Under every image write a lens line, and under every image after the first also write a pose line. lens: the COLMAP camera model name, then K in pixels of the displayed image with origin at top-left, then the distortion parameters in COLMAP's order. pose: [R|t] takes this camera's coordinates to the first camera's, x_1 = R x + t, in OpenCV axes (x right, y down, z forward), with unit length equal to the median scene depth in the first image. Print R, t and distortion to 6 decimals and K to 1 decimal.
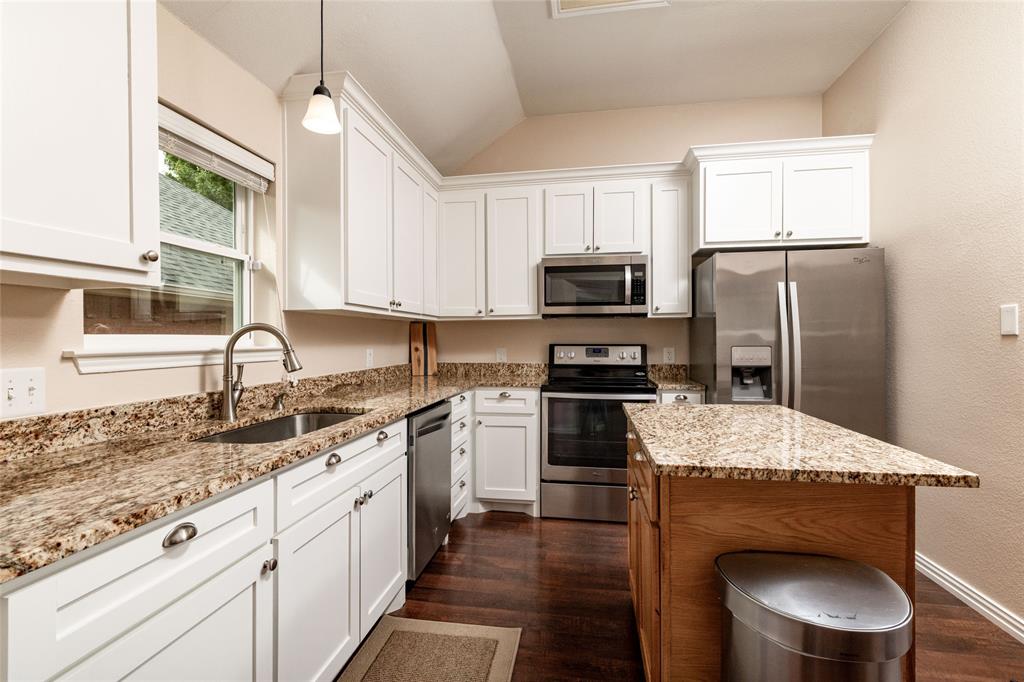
lens RADIAL K [[489.0, 0, 492.3], [0, 489.0, 337.9], [0, 0, 1]] dist [0.000512, 0.000084]
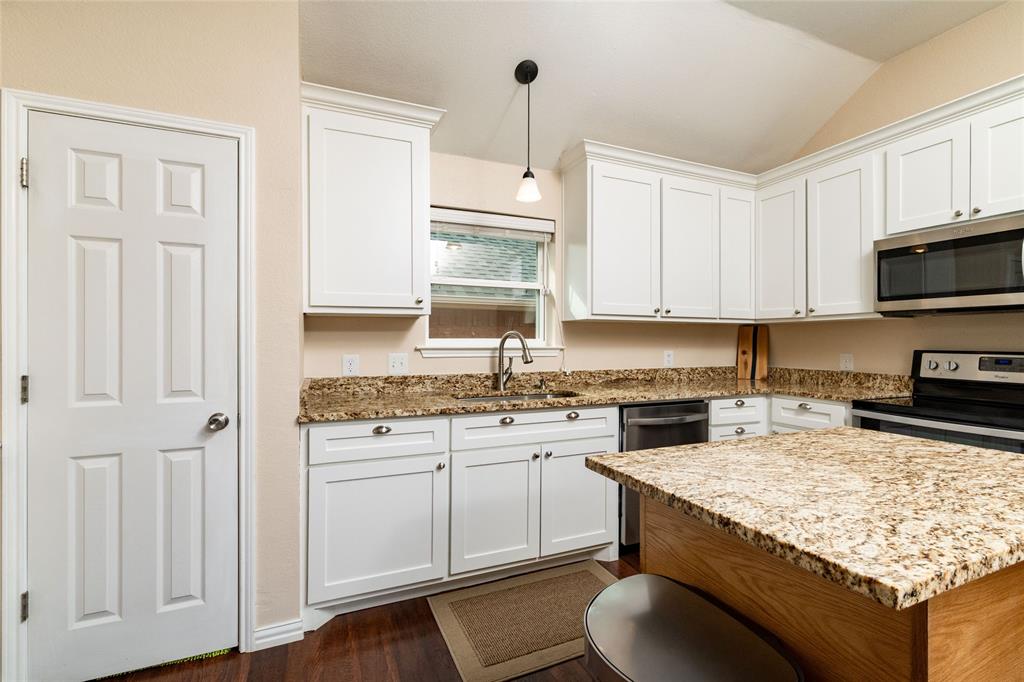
lens RADIAL K [[451.7, 0, 516.5], [0, 451.7, 338.6], [0, 0, 1]] dist [-0.000576, 0.000292]
pose [[0.541261, -0.000700, -0.840855, 0.667941], [-0.003062, 0.999991, -0.002803, -0.002079], [0.840849, 0.004092, 0.541254, 0.195392]]
